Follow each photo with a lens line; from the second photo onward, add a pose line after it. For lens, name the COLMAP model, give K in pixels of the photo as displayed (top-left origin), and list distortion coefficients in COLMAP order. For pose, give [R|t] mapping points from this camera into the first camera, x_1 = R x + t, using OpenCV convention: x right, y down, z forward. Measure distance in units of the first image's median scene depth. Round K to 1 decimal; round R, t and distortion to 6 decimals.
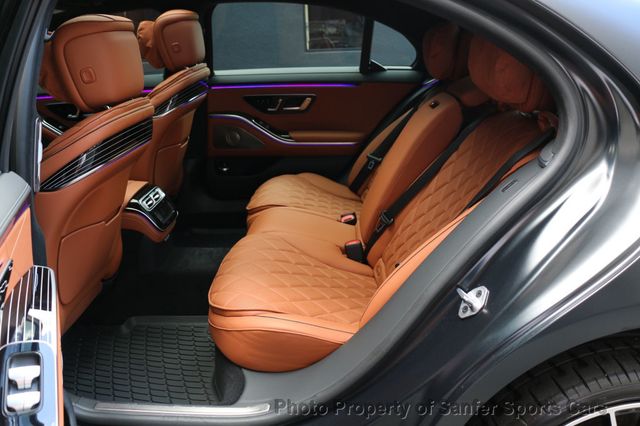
lens RADIAL K [[514.1, 0, 318.2], [0, 514.1, 210.5], [0, 0, 1]] dist [-0.190571, 0.130584]
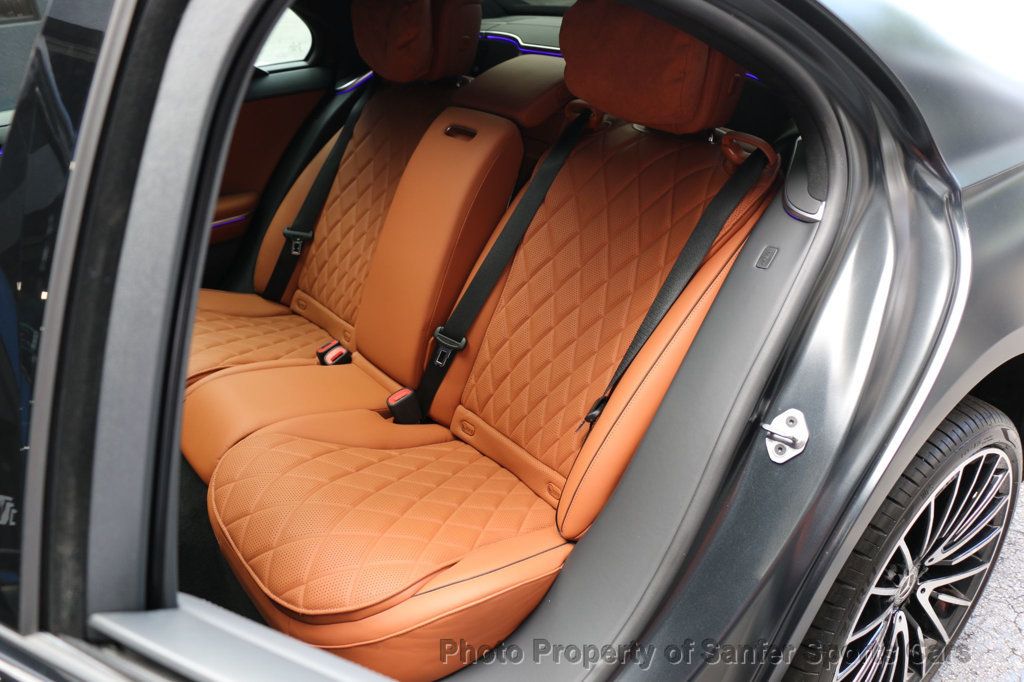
lens RADIAL K [[822.5, 0, 509.1], [0, 822.5, 337.0], [0, 0, 1]] dist [-0.190571, 0.130584]
pose [[0.778808, -0.302558, 0.549469, -0.325535], [0.240732, 0.953071, 0.183586, -0.141237], [-0.579229, -0.010704, 0.815095, 0.182763]]
